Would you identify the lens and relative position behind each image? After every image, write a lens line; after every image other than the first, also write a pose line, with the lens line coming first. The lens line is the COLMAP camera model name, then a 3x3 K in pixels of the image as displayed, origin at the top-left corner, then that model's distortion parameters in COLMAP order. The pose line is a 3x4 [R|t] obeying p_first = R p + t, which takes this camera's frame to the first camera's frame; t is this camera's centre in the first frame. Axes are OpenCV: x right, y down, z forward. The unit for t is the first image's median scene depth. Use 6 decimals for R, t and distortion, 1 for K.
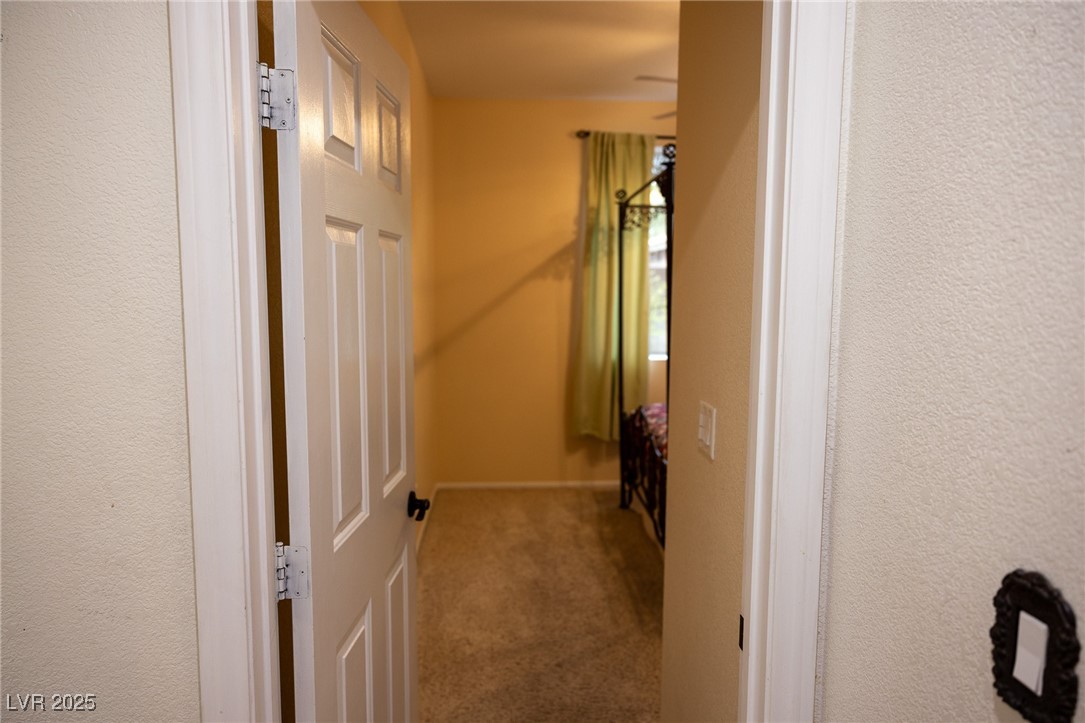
lens RADIAL K [[730.9, 0, 542.5], [0, 730.9, 361.5], [0, 0, 1]] dist [0.007256, -0.000487]
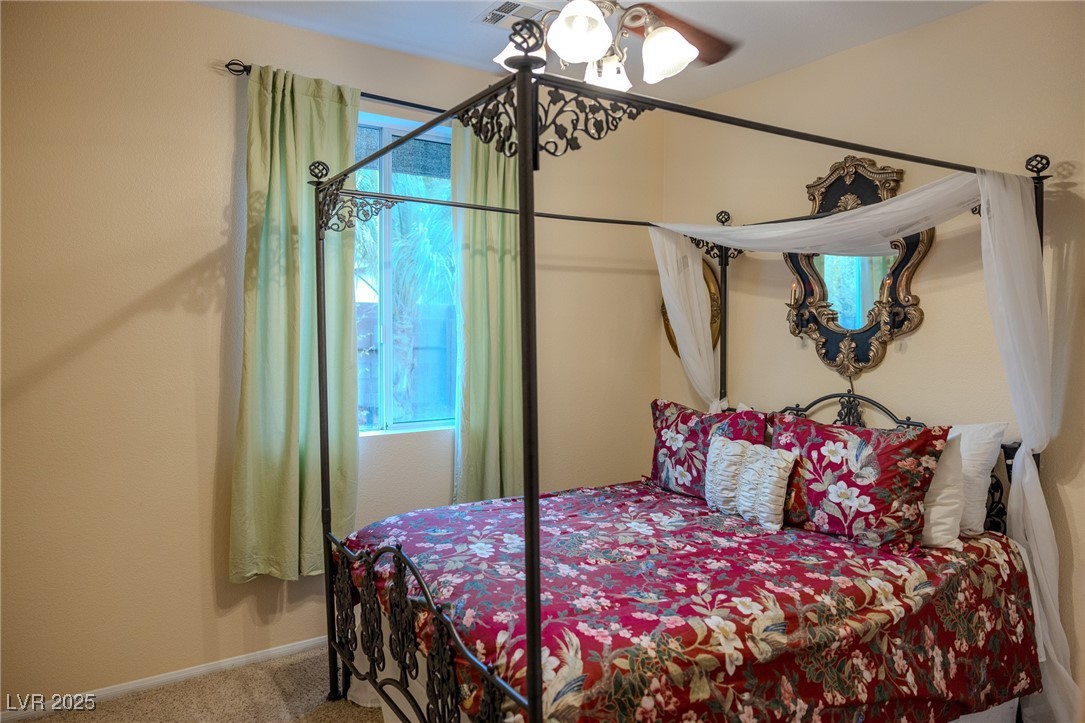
lens RADIAL K [[730.9, 0, 542.5], [0, 730.9, 361.5], [0, 0, 1]] dist [0.007256, -0.000487]
pose [[0.867014, -0.019714, 0.497894, -0.030869], [0.048797, 0.997773, -0.045467, -0.034023], [-0.495889, 0.063716, 0.866045, 0.373581]]
